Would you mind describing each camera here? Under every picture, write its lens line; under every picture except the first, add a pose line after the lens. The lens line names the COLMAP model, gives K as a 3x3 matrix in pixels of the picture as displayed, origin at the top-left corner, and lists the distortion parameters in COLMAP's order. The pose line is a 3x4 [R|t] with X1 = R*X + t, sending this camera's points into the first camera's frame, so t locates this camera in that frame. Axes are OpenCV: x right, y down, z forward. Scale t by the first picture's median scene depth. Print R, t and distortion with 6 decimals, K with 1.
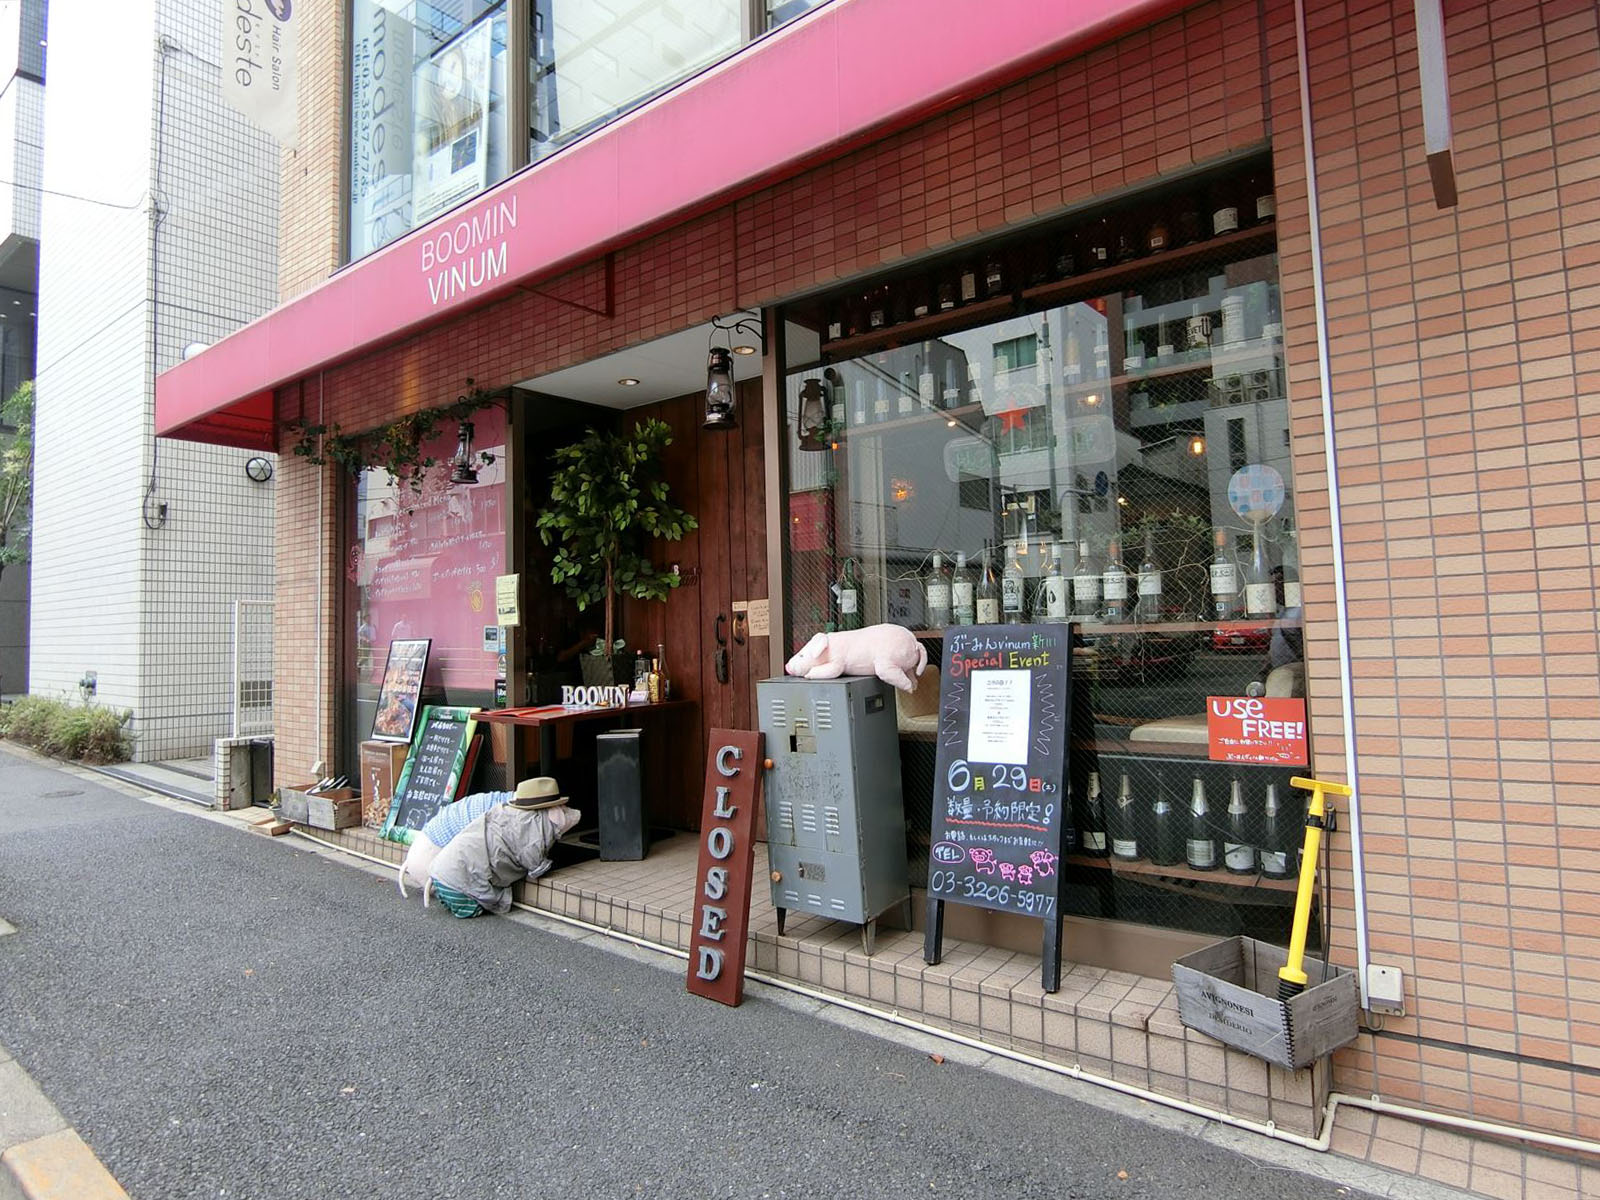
lens RADIAL K [[893.2, 0, 800.0], [0, 893.2, 600.0], [0, 0, 1]] dist [-0.000377, -0.013663]
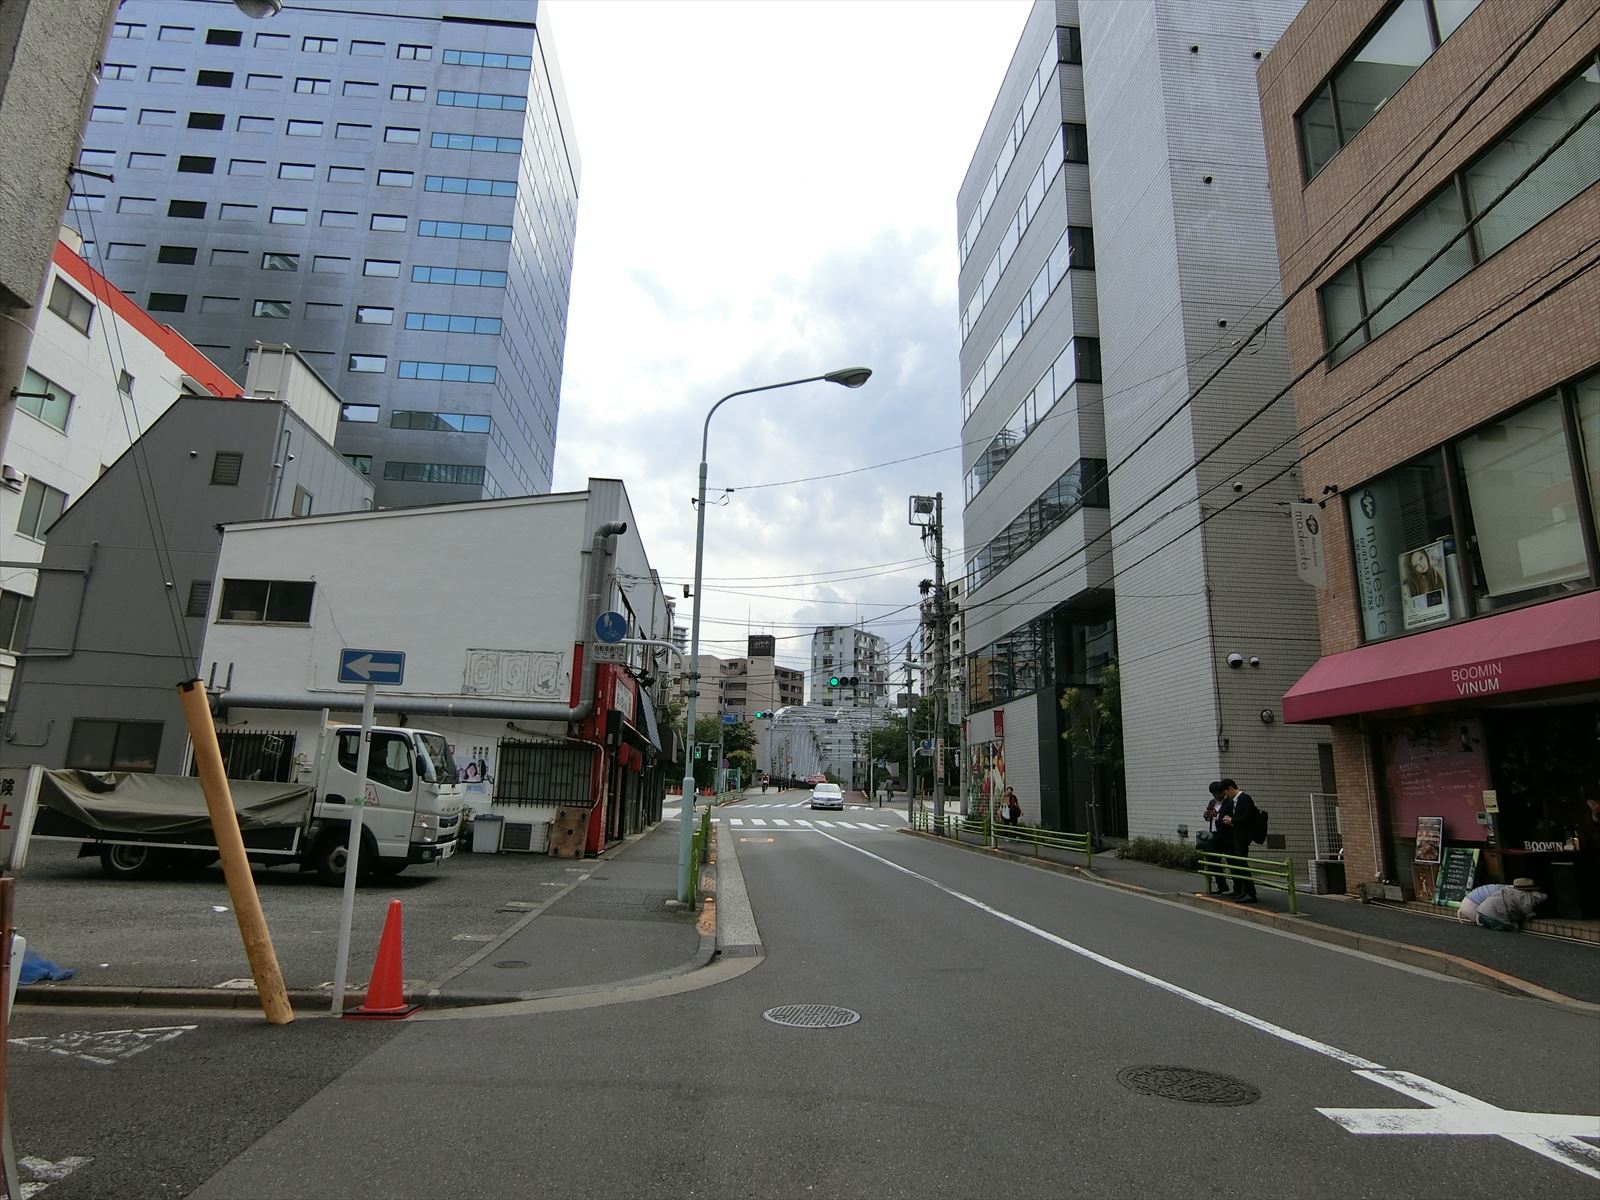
lens RADIAL K [[893.2, 0, 800.0], [0, 893.2, 600.0], [0, 0, 1]] dist [-0.000377, -0.013663]
pose [[0.688528, -0.124451, -0.714451, 0.144963], [-0.009493, 0.983535, -0.180471, -0.078849], [0.725147, 0.131042, 0.676010, -1.874657]]
